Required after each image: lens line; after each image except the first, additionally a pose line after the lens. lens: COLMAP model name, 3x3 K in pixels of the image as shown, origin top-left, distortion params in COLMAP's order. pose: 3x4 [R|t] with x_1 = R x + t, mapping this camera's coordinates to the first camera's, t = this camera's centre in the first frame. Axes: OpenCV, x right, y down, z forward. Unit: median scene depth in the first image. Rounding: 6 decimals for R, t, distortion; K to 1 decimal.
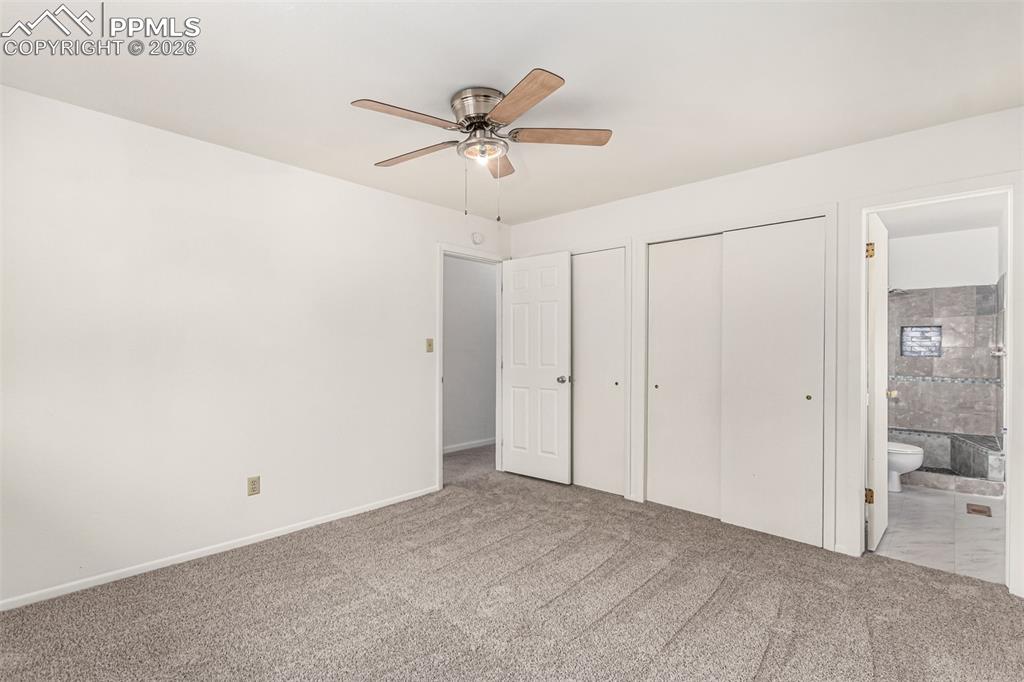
lens RADIAL K [[481.6, 0, 510.3], [0, 481.6, 341.6], [0, 0, 1]] dist [0.003826, -0.002164]
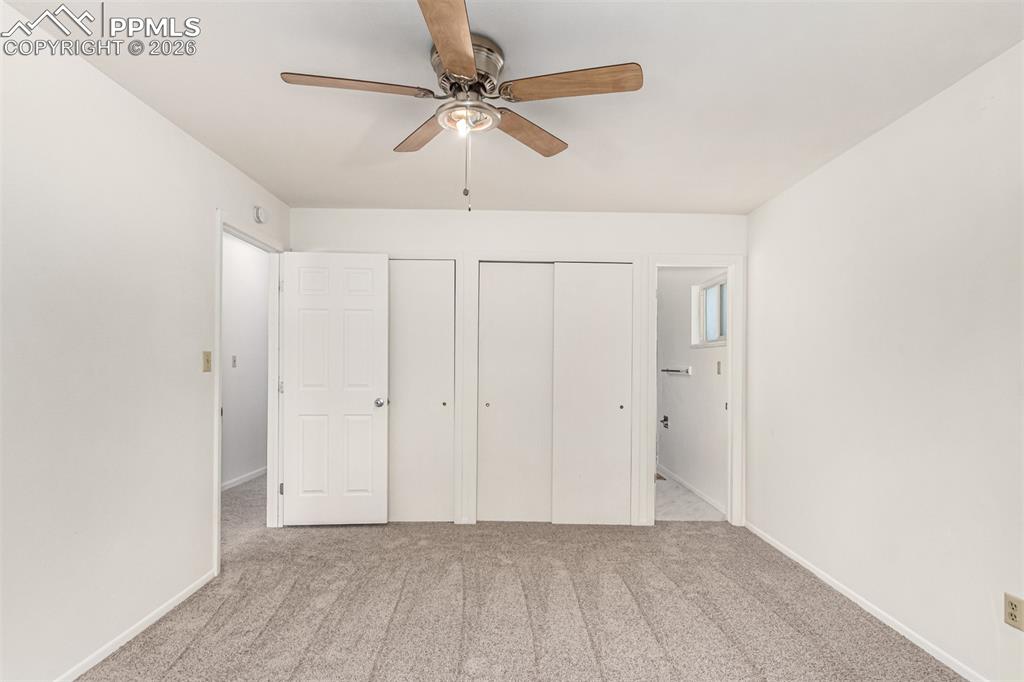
lens RADIAL K [[481.6, 0, 510.3], [0, 481.6, 361.9], [0, 0, 1]] dist [0.003826, -0.002164]
pose [[0.714726, 0.009108, 0.699345, -0.521718], [-0.014192, 0.999898, 0.001482, 0.002442], [-0.699260, -0.010984, 0.714783, 0.360953]]
